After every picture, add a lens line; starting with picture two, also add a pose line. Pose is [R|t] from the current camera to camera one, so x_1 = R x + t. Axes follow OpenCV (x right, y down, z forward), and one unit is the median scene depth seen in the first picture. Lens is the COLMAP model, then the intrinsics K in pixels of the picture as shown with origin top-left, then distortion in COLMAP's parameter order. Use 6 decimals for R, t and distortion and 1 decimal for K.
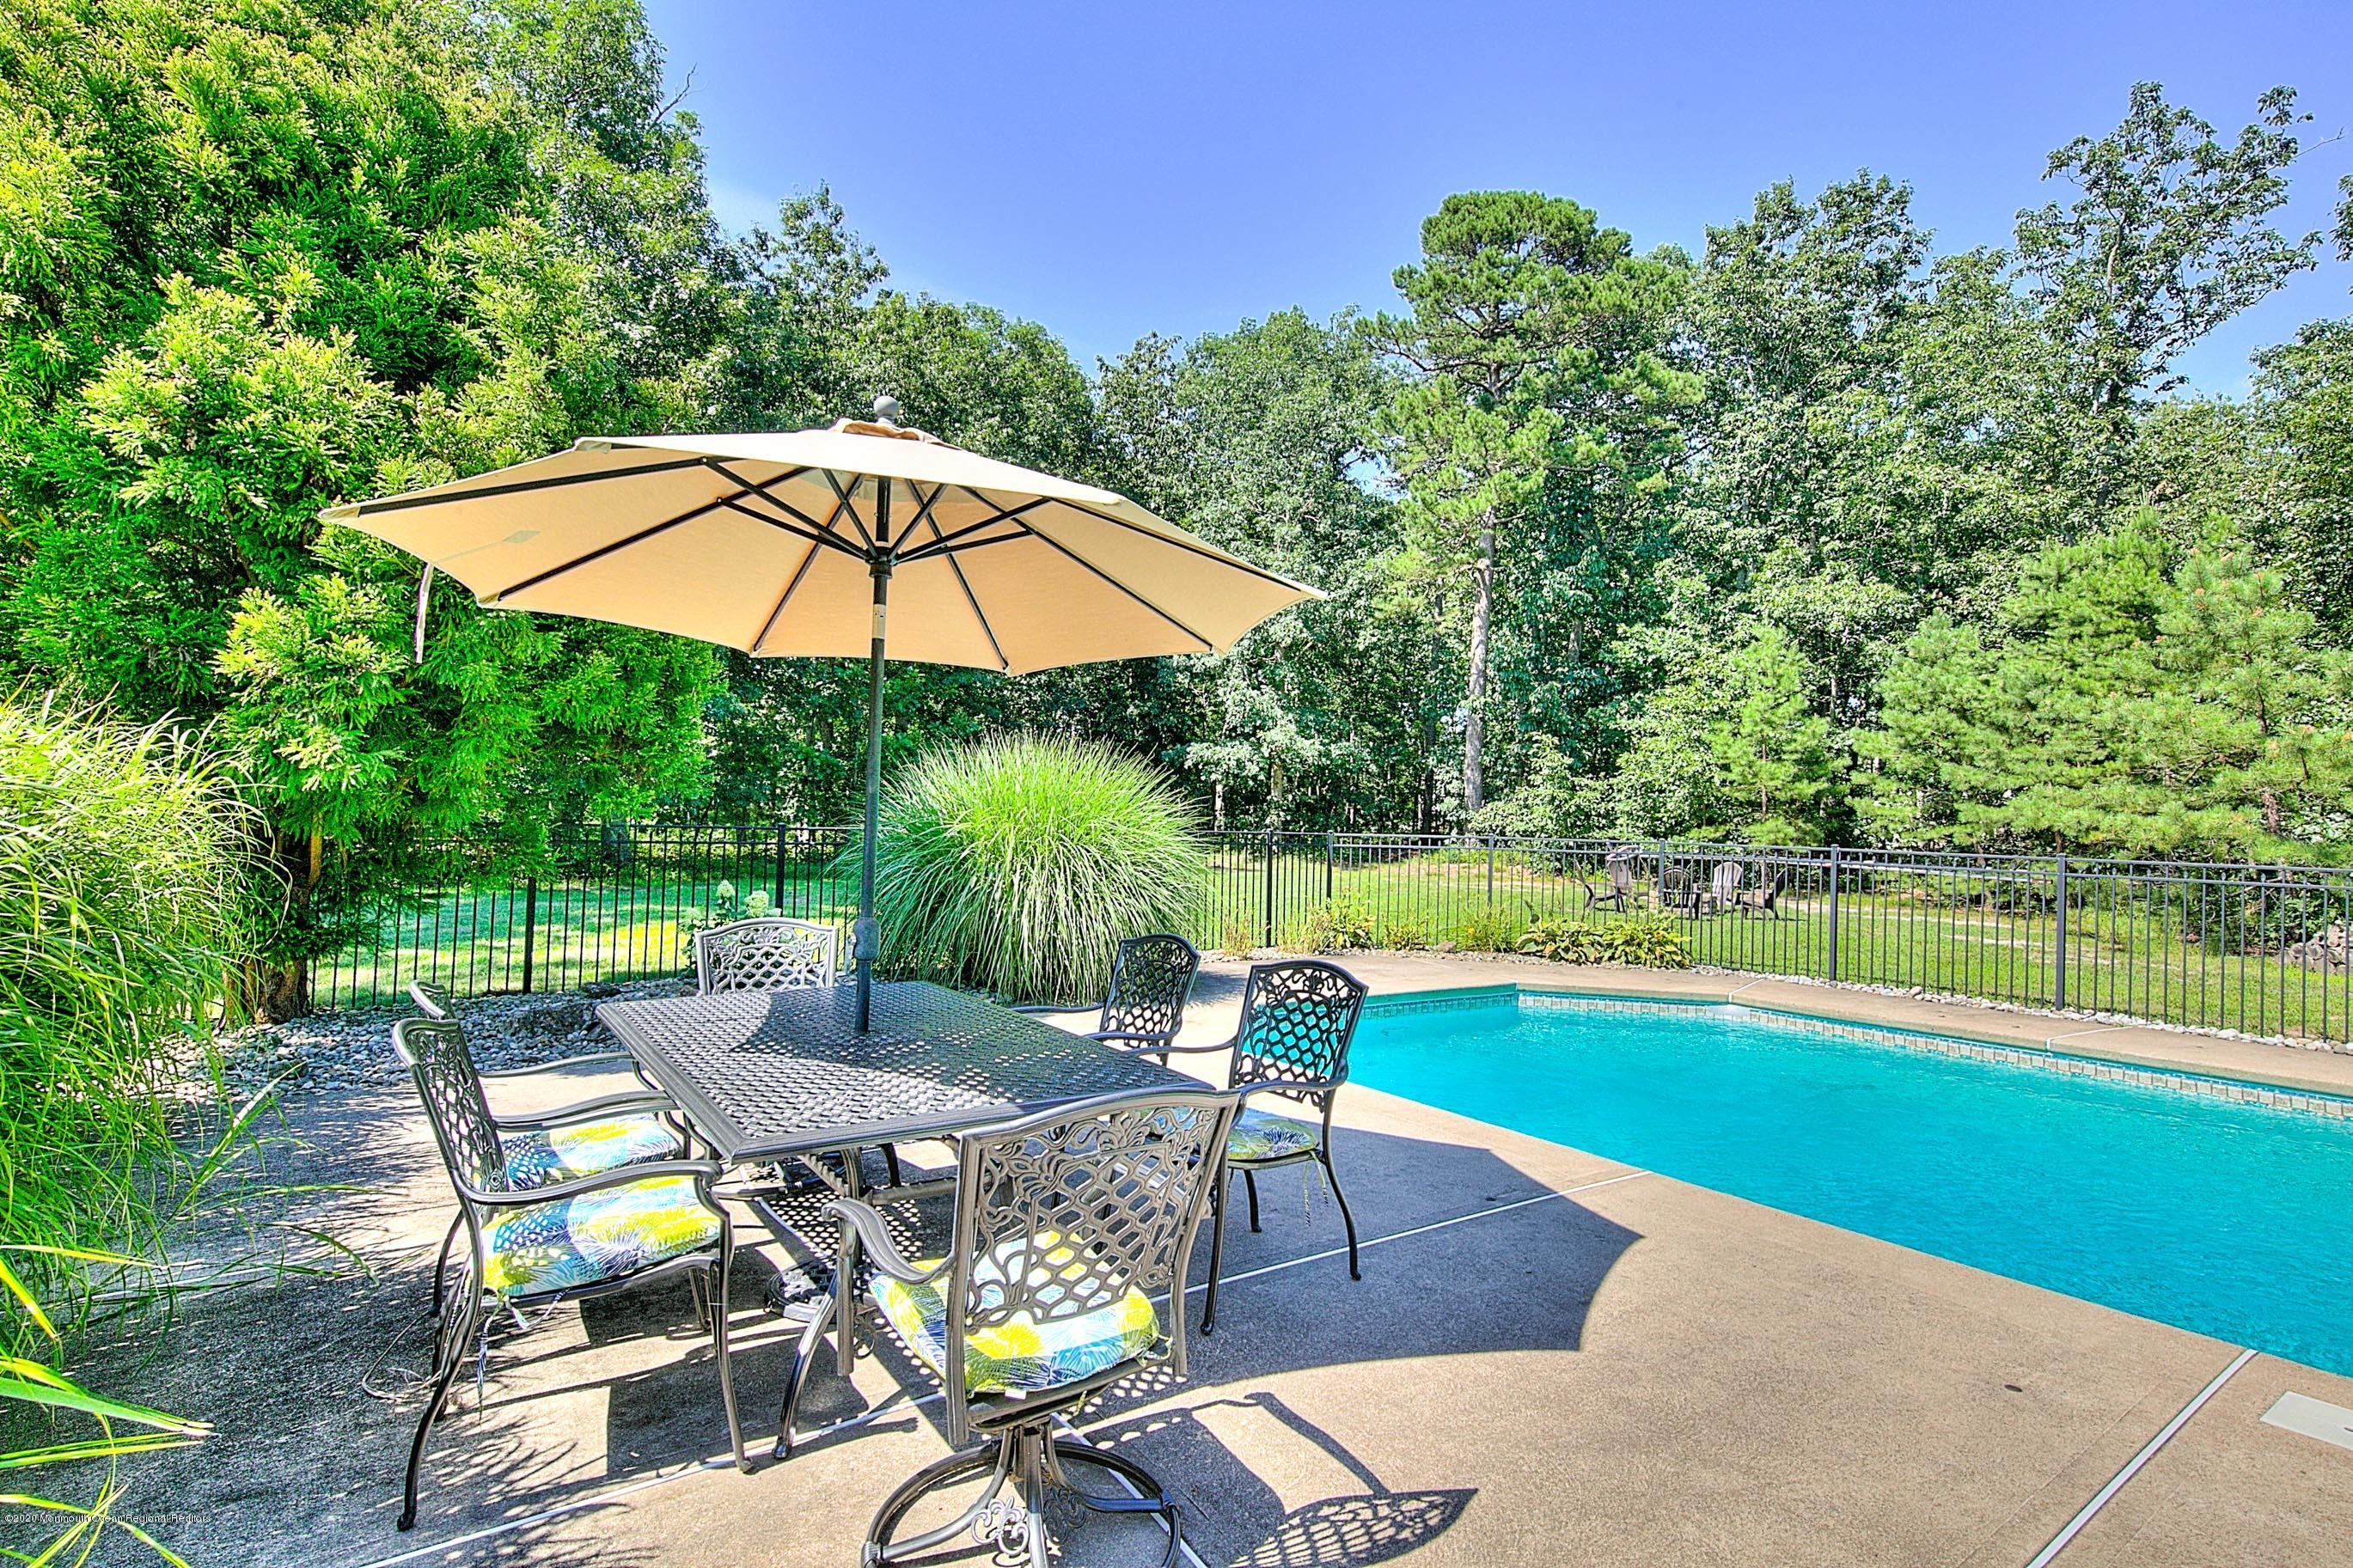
lens RADIAL K [[1124.9, 0, 1193.0], [0, 1124.9, 779.6], [0, 0, 1]] dist [0.009456, -0.000274]
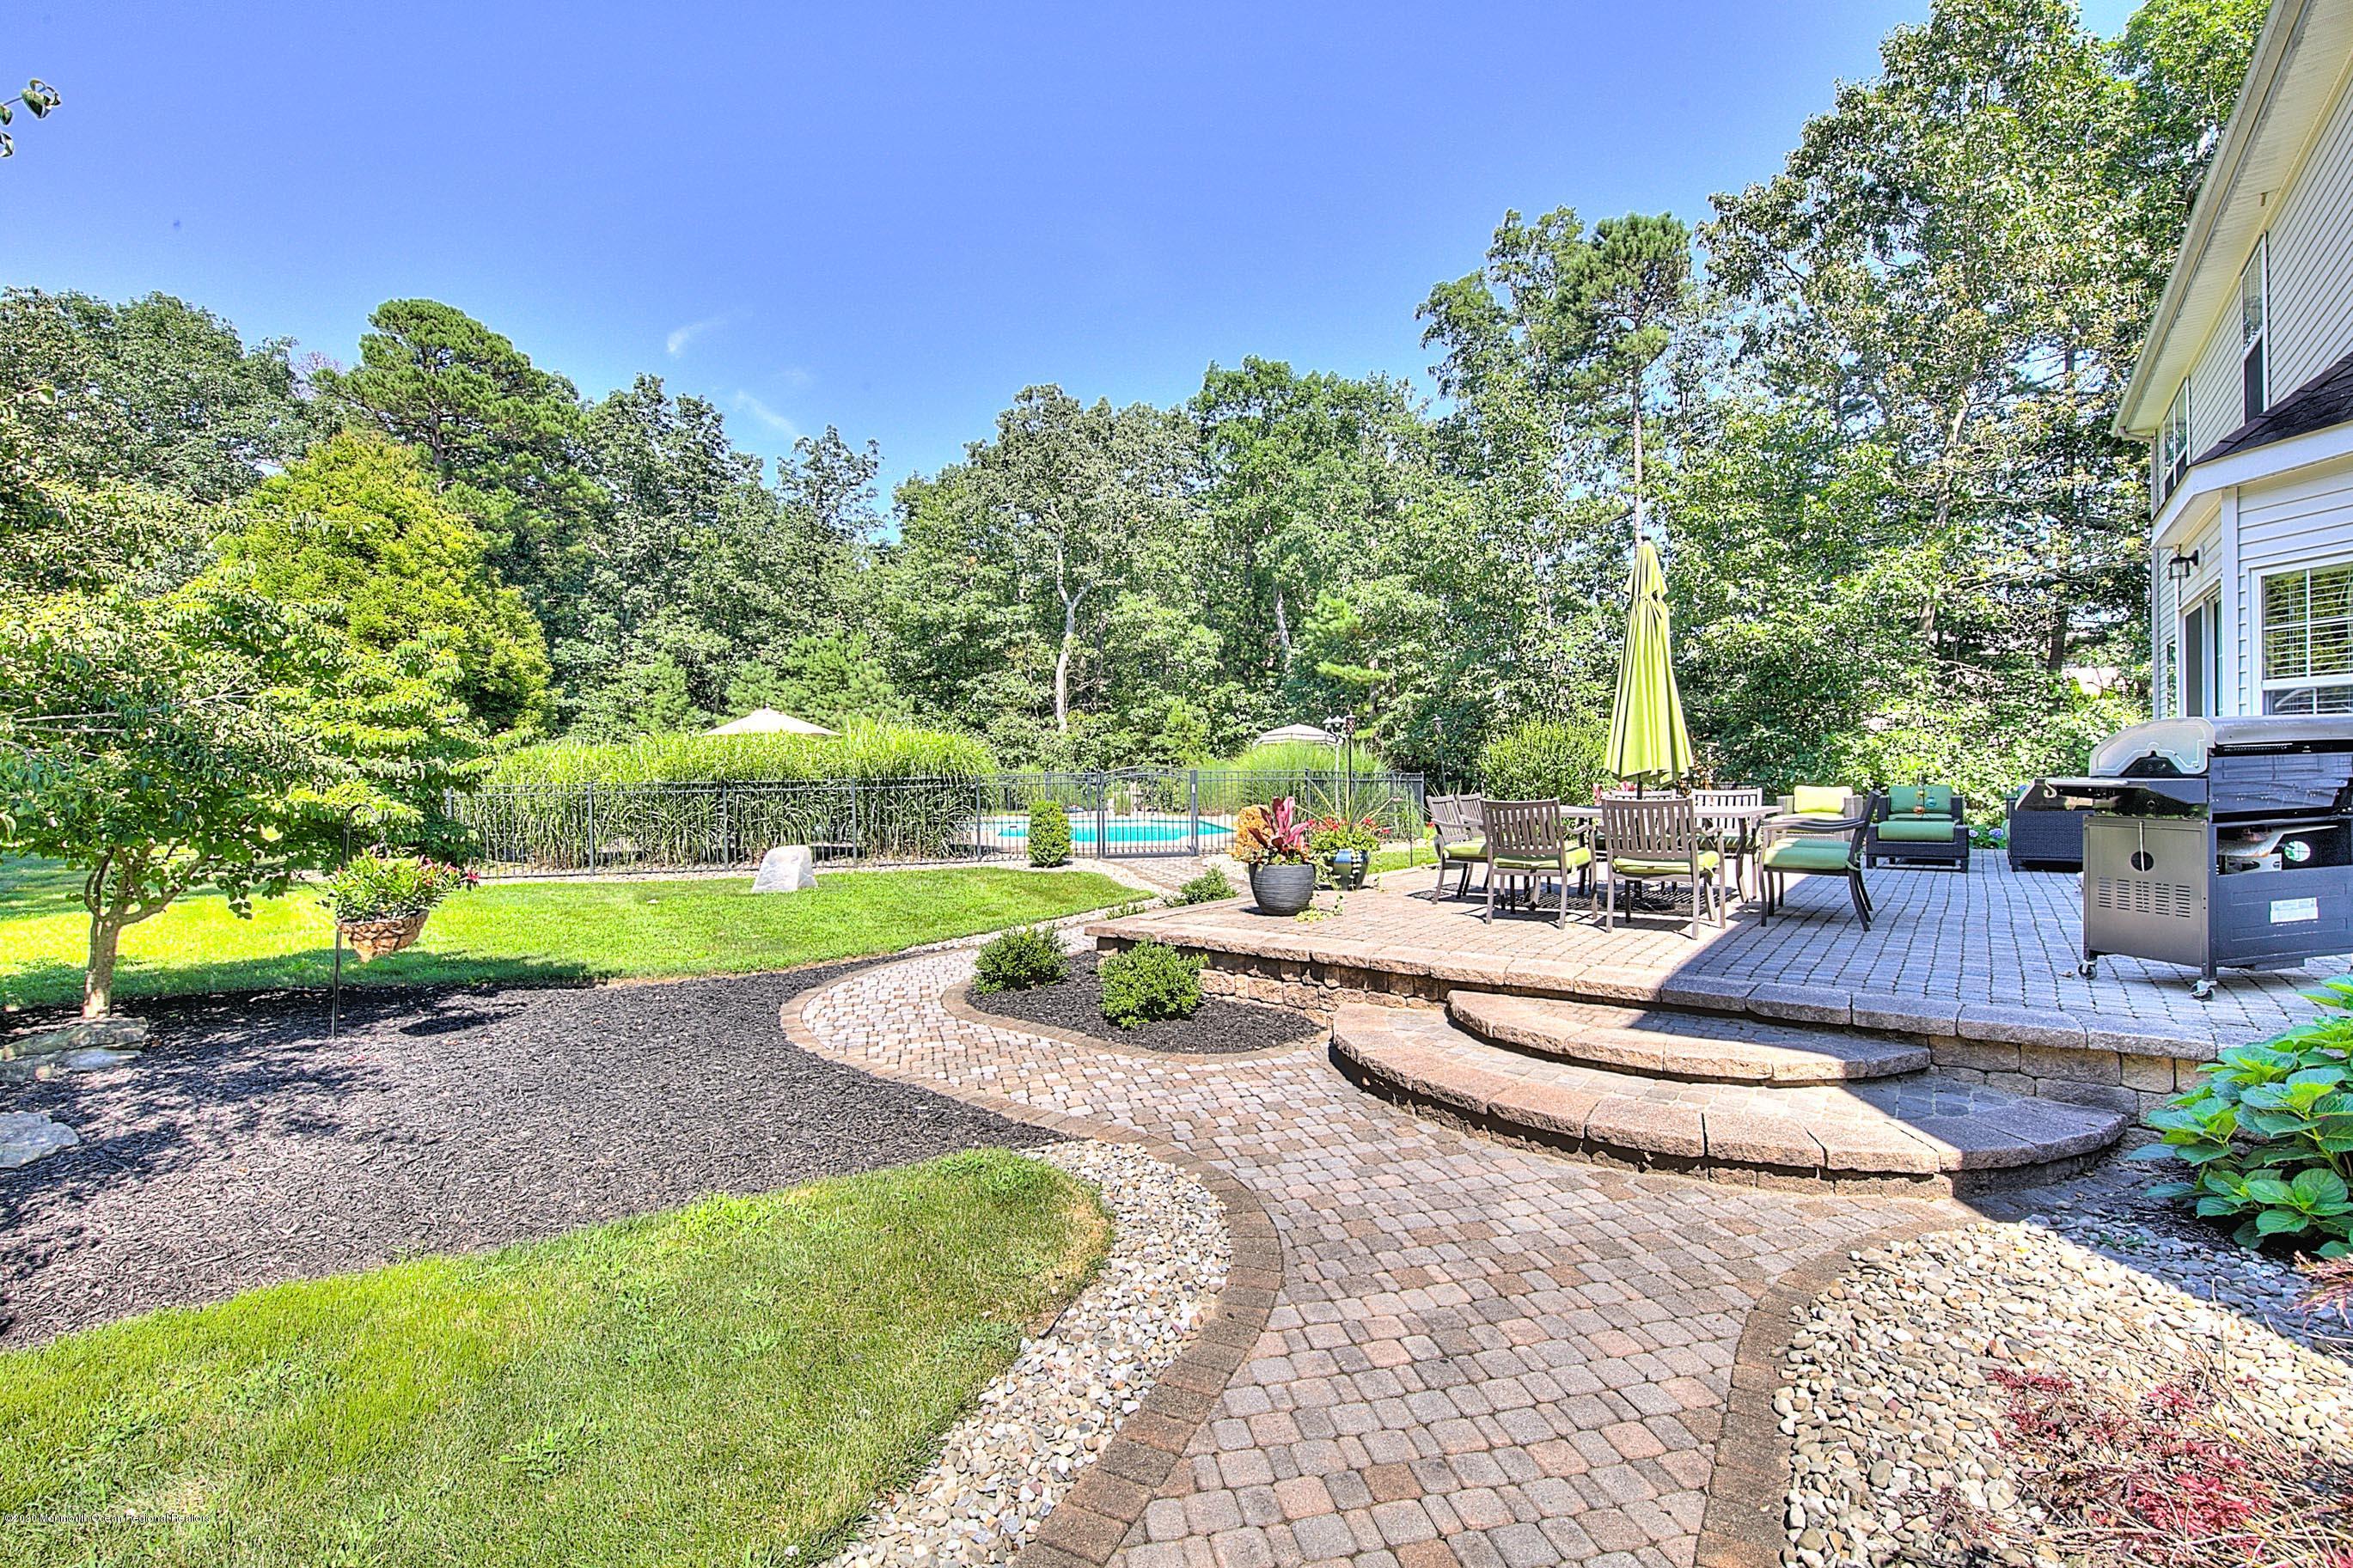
lens RADIAL K [[1054.6, 0, 1169.5], [0, 1054.6, 773.6], [0, 0, 1]] dist [0.011118, -0.000862]
pose [[0.472222, -0.035727, 0.880756, -0.605491], [-0.009453, 0.998916, 0.045588, -0.030975], [-0.881429, -0.029853, 0.471372, -0.509753]]
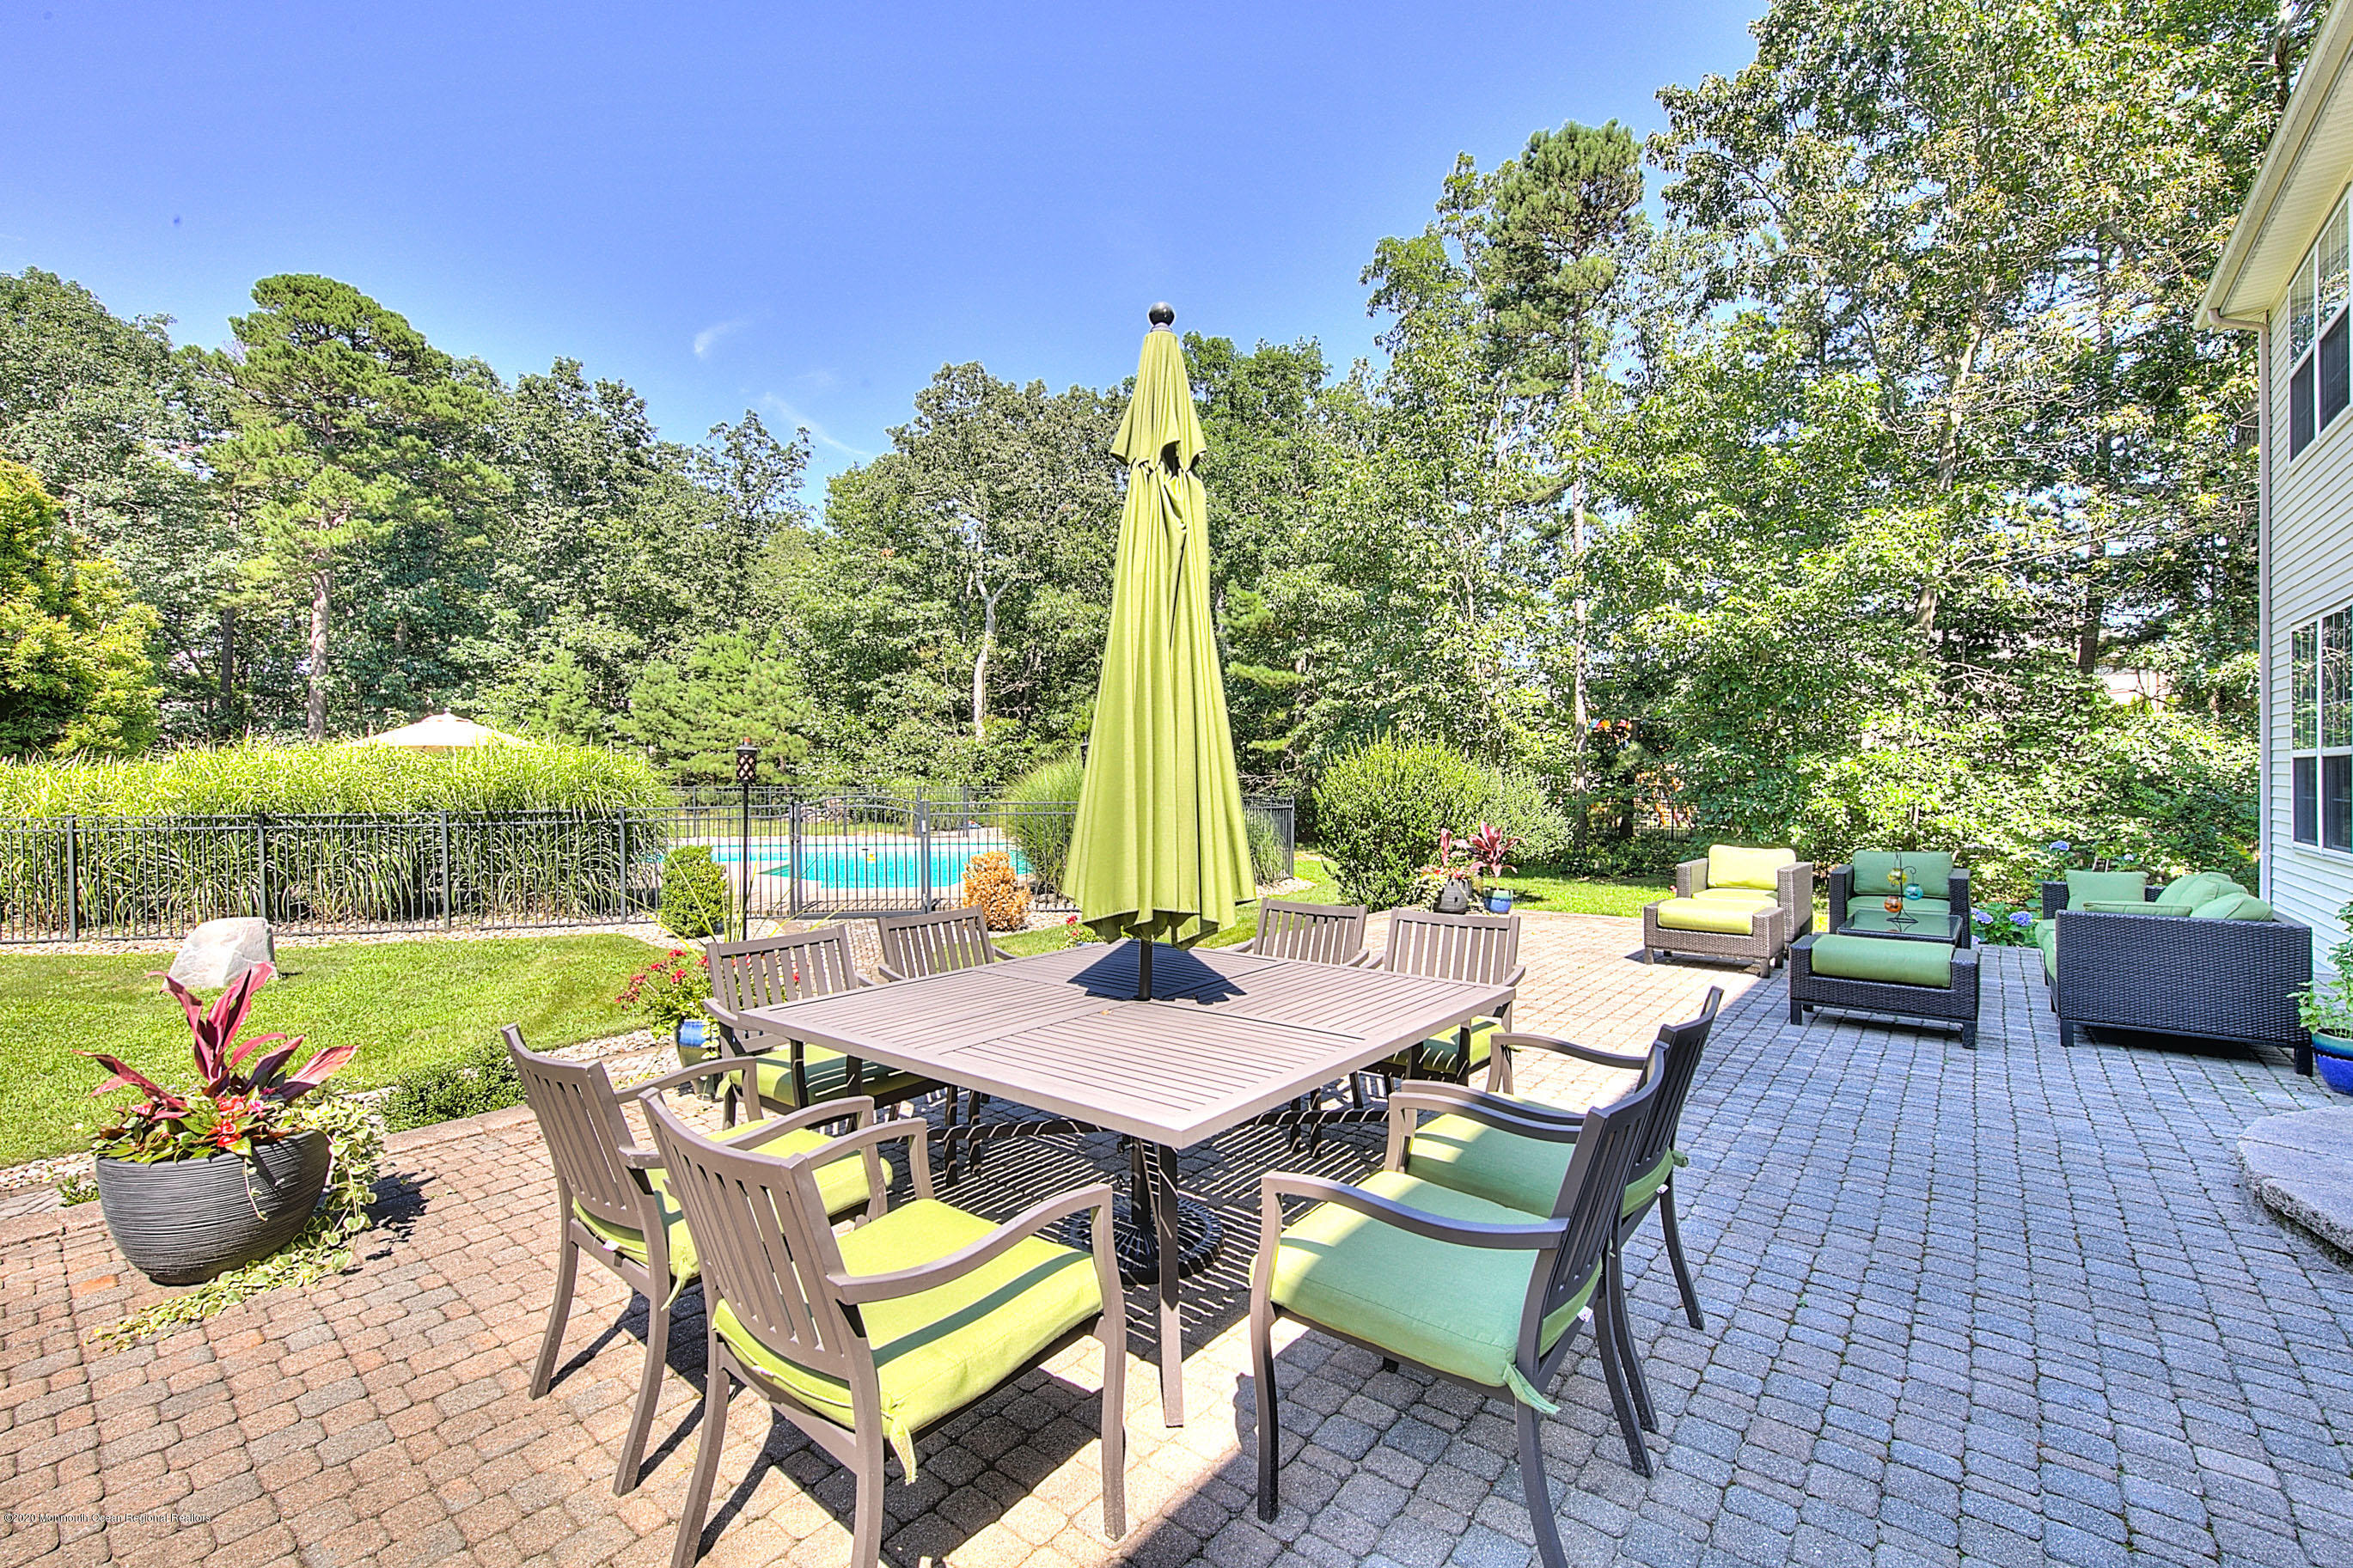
lens RADIAL K [[1002.7, 0, 1184.3], [0, 1002.7, 774.3], [0, 0, 1]] dist [0.005086, 0.000640]
pose [[0.491364, -0.033253, 0.870319, -0.347519], [-0.015490, 0.998779, 0.046907, -0.040287], [-0.870816, -0.036530, 0.490249, -0.548931]]
